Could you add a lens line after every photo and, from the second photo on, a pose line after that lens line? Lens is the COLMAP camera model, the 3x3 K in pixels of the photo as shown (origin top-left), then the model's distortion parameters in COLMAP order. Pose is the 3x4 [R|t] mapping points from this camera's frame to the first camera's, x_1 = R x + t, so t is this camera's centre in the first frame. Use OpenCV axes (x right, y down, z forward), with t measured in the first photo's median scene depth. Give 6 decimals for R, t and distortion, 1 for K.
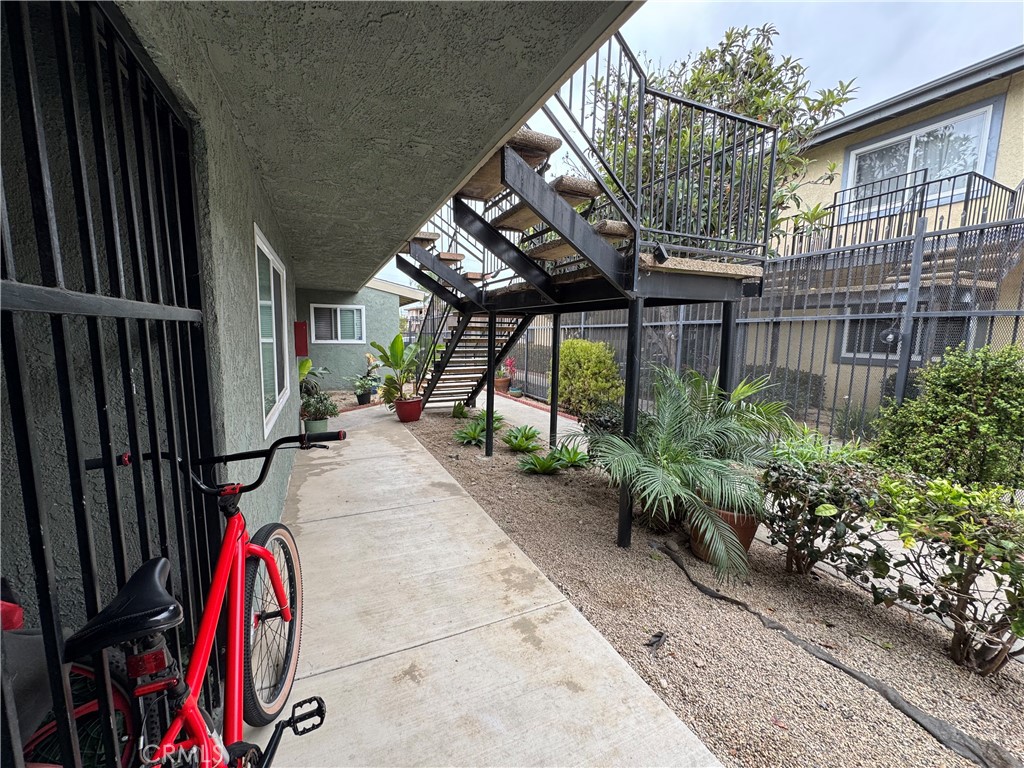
lens RADIAL K [[407.6, 0, 515.0], [0, 407.6, 383.8], [0, 0, 1]] dist [0.031916, -0.000015]
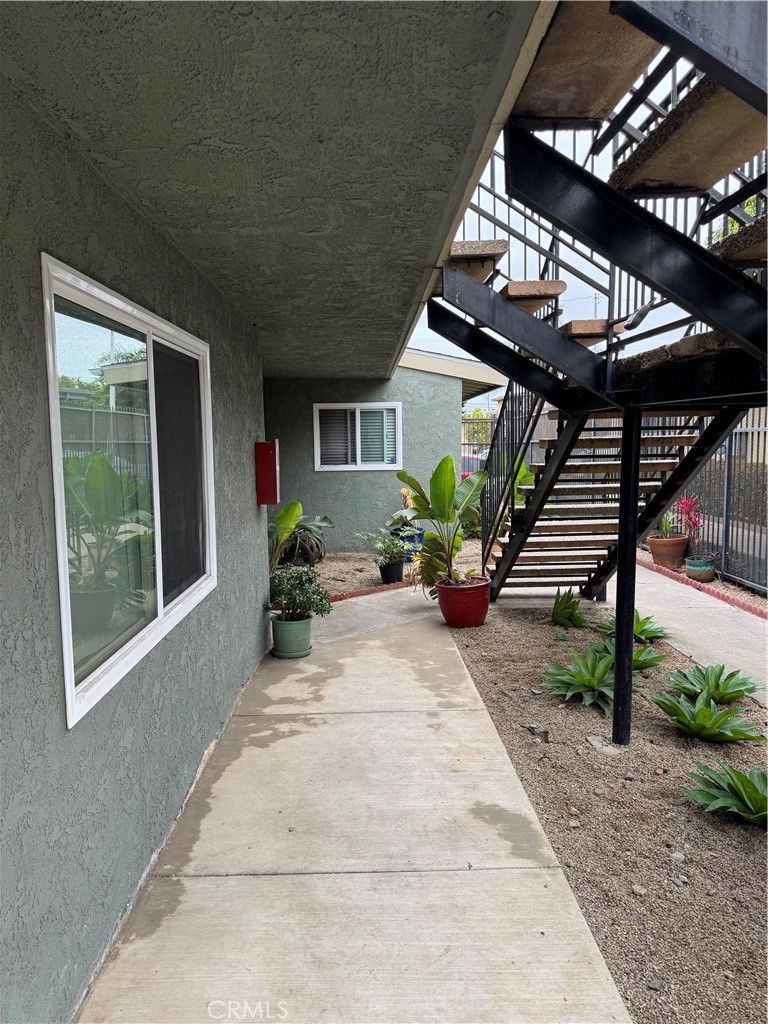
lens RADIAL K [[723.1, 0, 381.7], [0, 723.1, 508.8], [0, 0, 1]] dist [0.053573, -0.034384]
pose [[0.914068, 0.012916, -0.405356, 0.013508], [-0.023748, 0.999482, -0.021705, -0.042151], [0.404866, 0.029466, 0.913901, 0.174956]]
